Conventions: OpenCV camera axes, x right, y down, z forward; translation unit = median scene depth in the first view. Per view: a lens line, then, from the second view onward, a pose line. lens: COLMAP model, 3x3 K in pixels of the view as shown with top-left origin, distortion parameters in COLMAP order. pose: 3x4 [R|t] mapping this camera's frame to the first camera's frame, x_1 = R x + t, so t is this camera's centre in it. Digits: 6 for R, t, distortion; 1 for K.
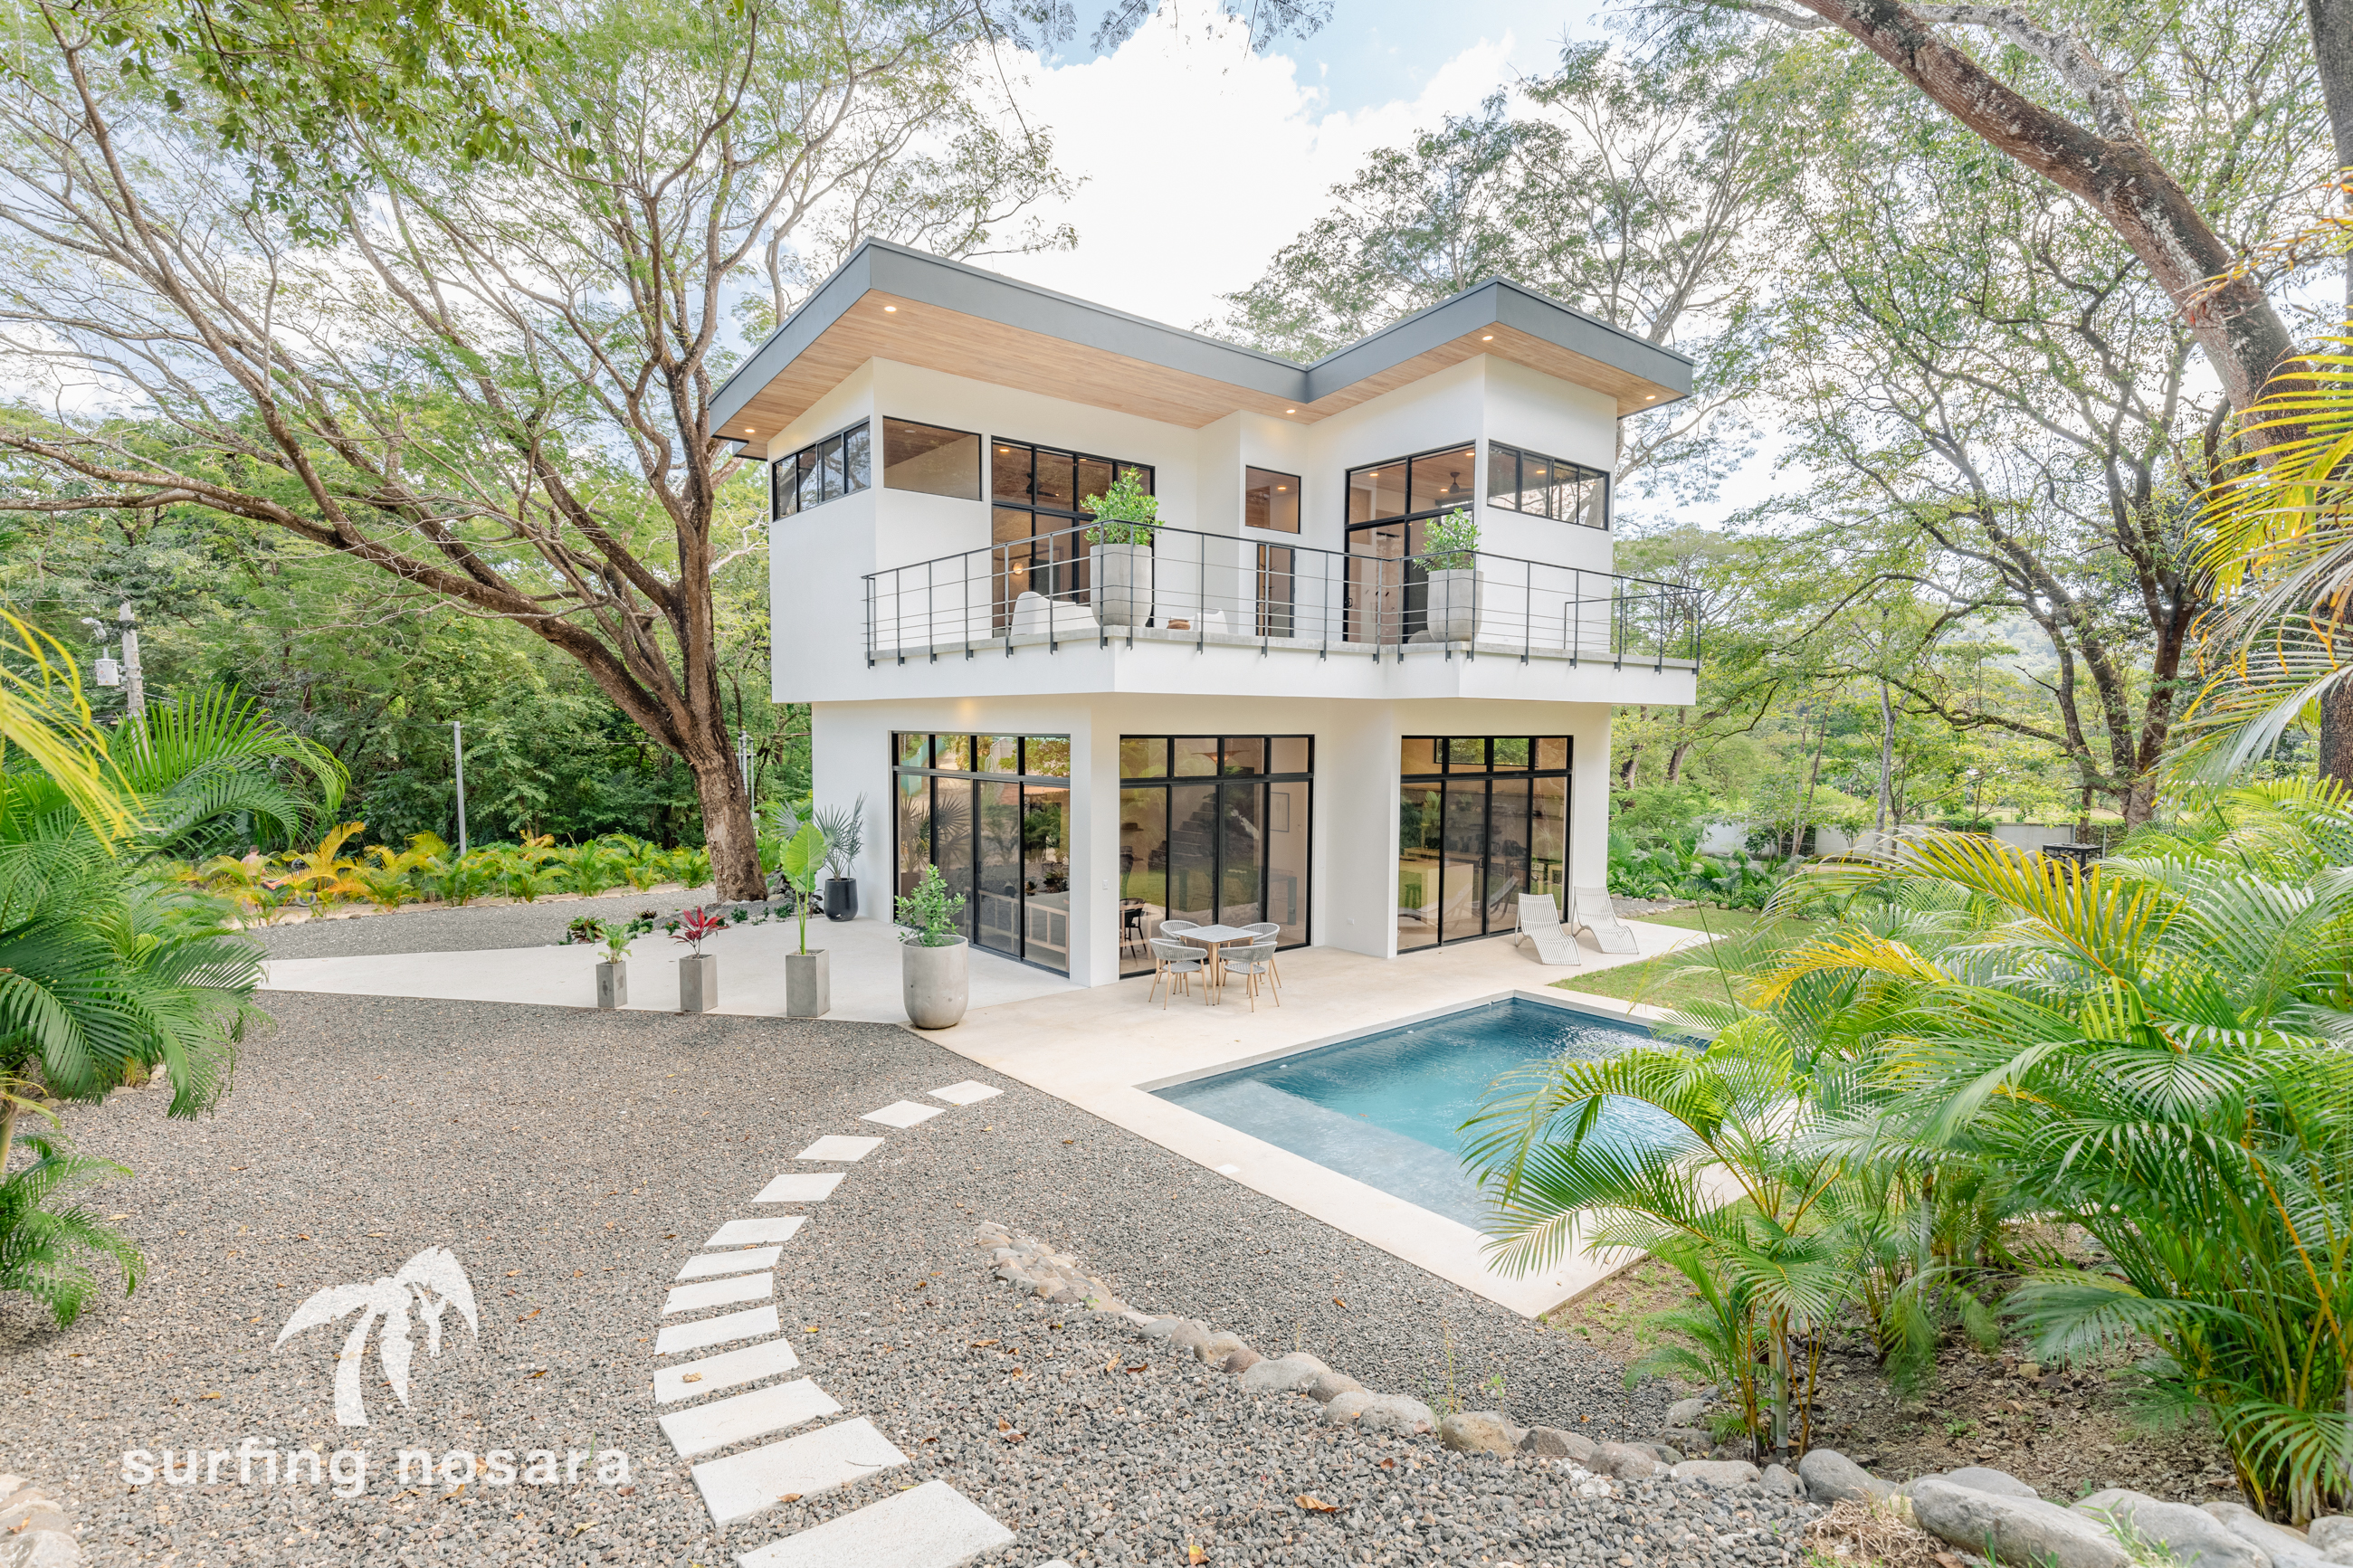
lens RADIAL K [[1138.7, 0, 1173.7], [0, 1138.7, 783.3], [0, 0, 1]] dist [-0.000830, -0.000142]
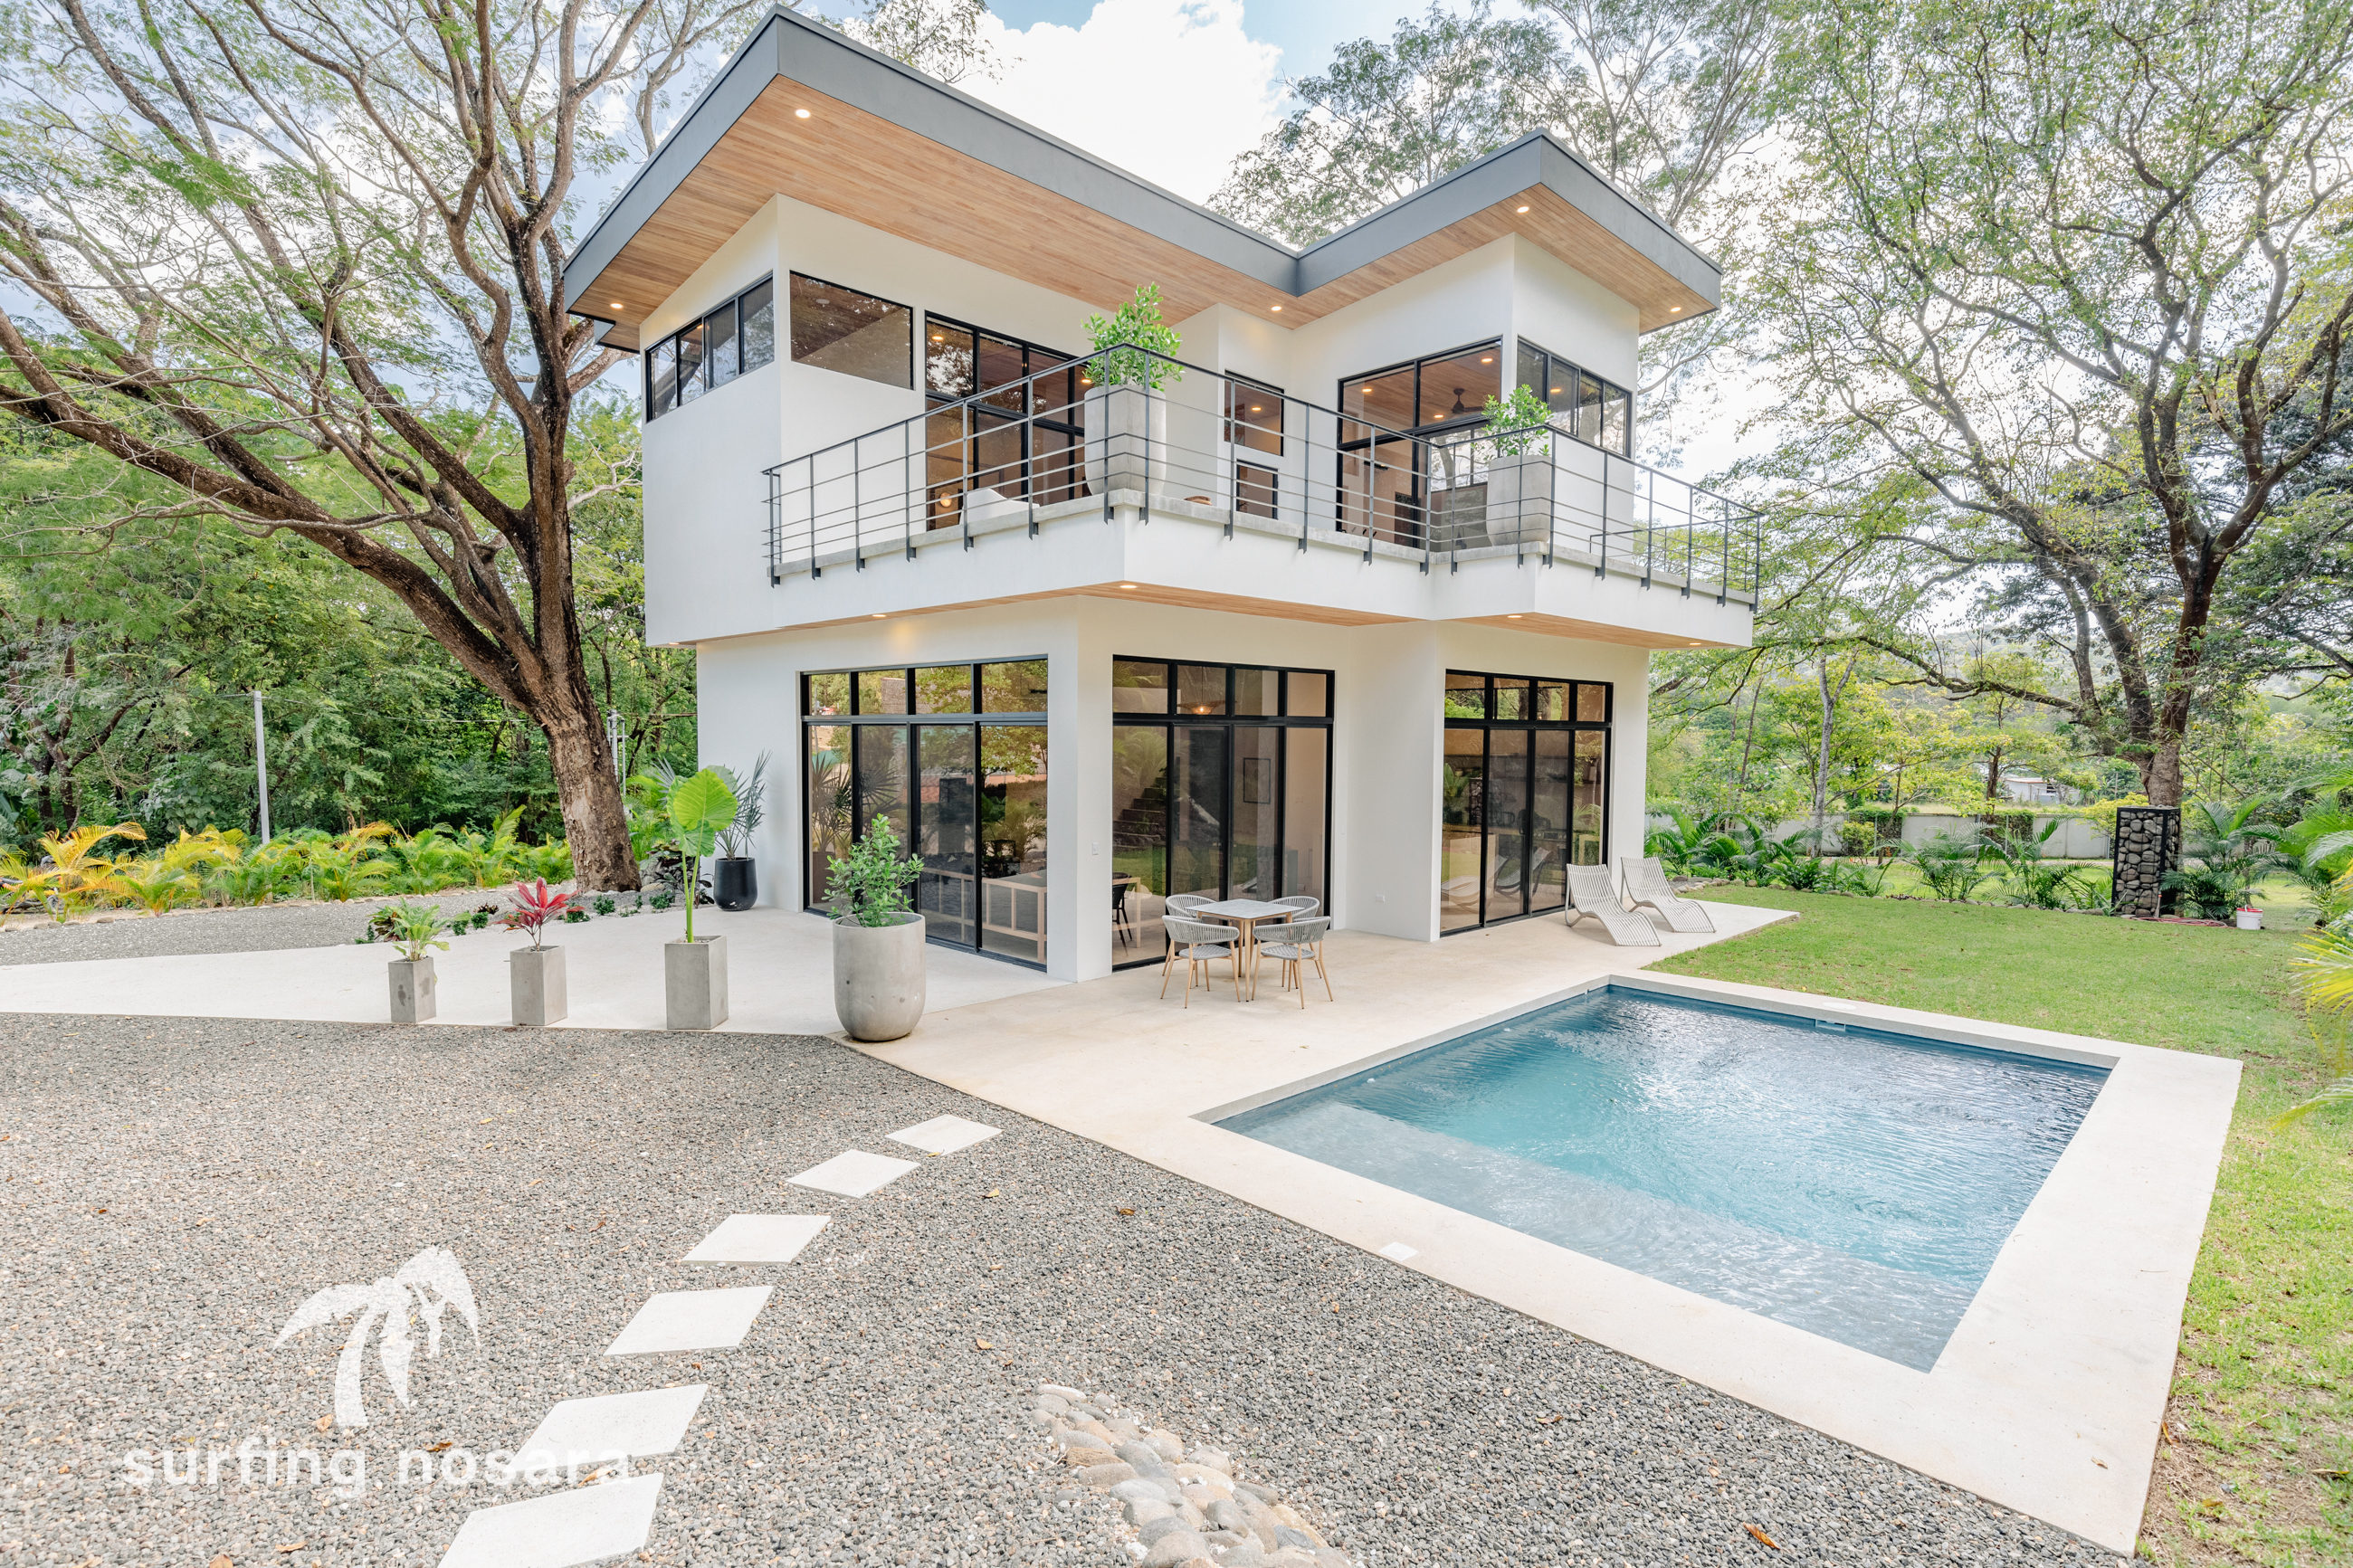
lens RADIAL K [[1138.7, 0, 1179.0], [0, 1138.7, 788.2], [0, 0, 1]] dist [-0.000830, -0.000142]
pose [[0.995299, -0.003339, 0.096792, -0.063902], [0.003497, 0.999993, -0.001466, 0.040393], [-0.096786, 0.001797, 0.995304, 0.185757]]
